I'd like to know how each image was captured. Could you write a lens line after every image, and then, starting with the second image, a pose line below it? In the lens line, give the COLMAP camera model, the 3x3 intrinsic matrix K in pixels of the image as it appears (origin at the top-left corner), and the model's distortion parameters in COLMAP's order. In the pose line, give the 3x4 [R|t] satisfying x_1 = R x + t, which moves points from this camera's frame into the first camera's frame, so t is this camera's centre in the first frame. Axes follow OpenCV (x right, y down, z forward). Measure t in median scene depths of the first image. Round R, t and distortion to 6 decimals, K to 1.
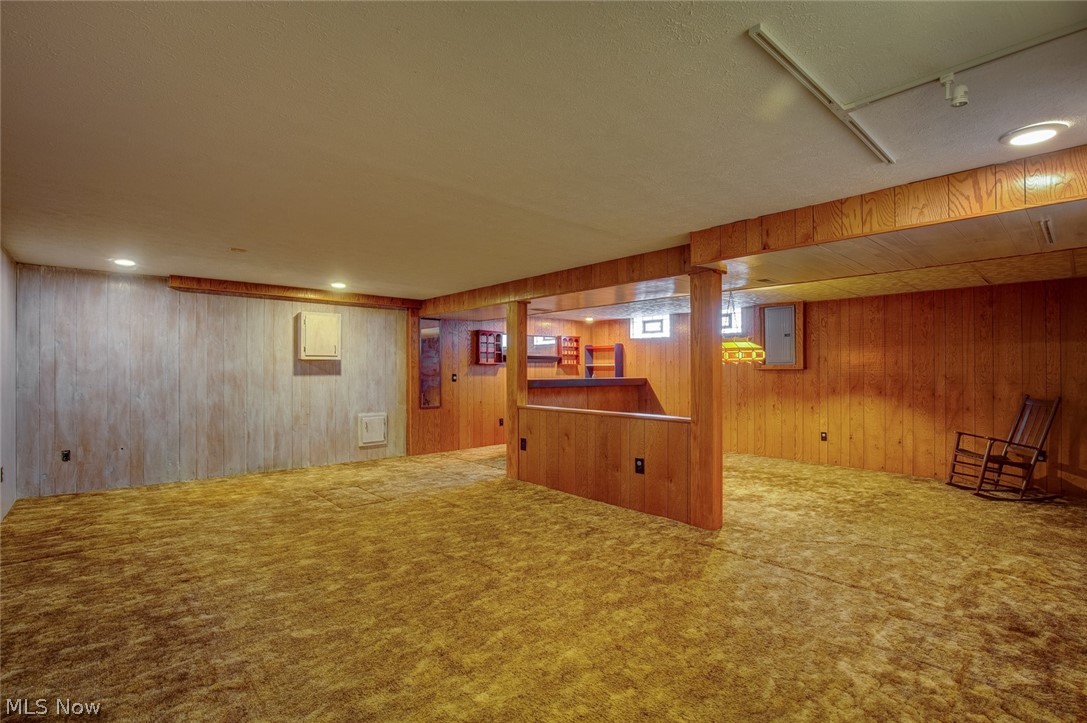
lens RADIAL K [[508.7, 0, 546.1], [0, 508.7, 370.4], [0, 0, 1]] dist [-0.027366, 0.000154]
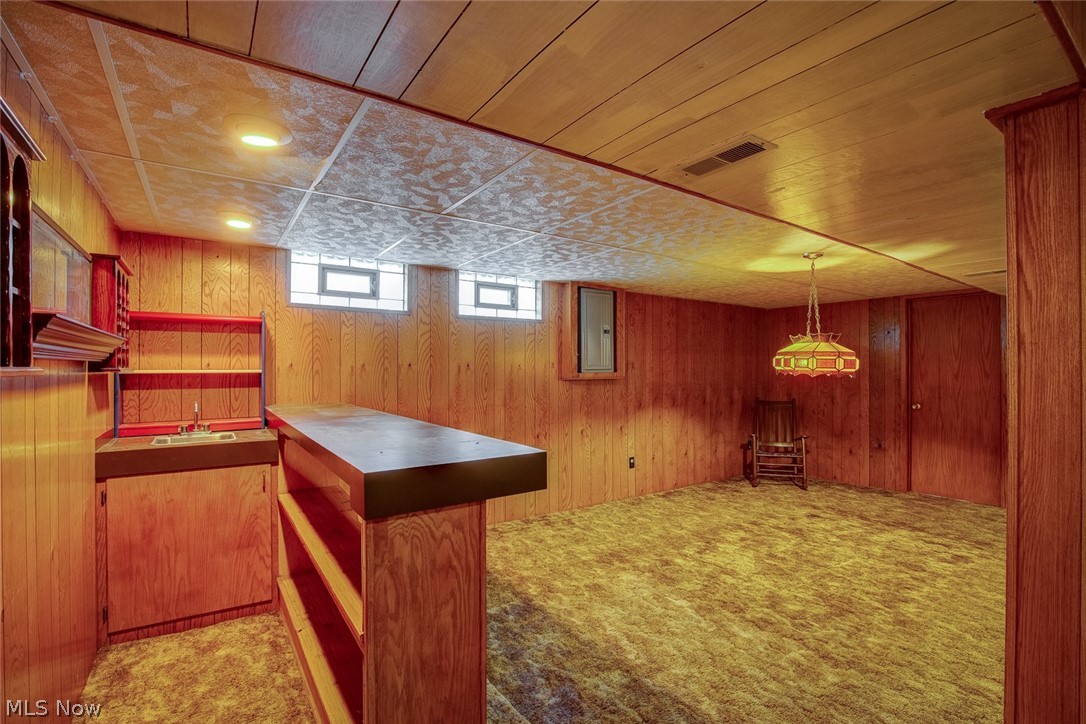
lens RADIAL K [[508.3, 0, 545.6], [0, 508.3, 370.9], [0, 0, 1]] dist [-0.027366, 0.000154]
pose [[0.126132, -0.004318, 0.992004, -0.261171], [-0.001566, 0.999988, 0.004552, -0.017457], [-0.992012, -0.002128, 0.126124, 1.032403]]
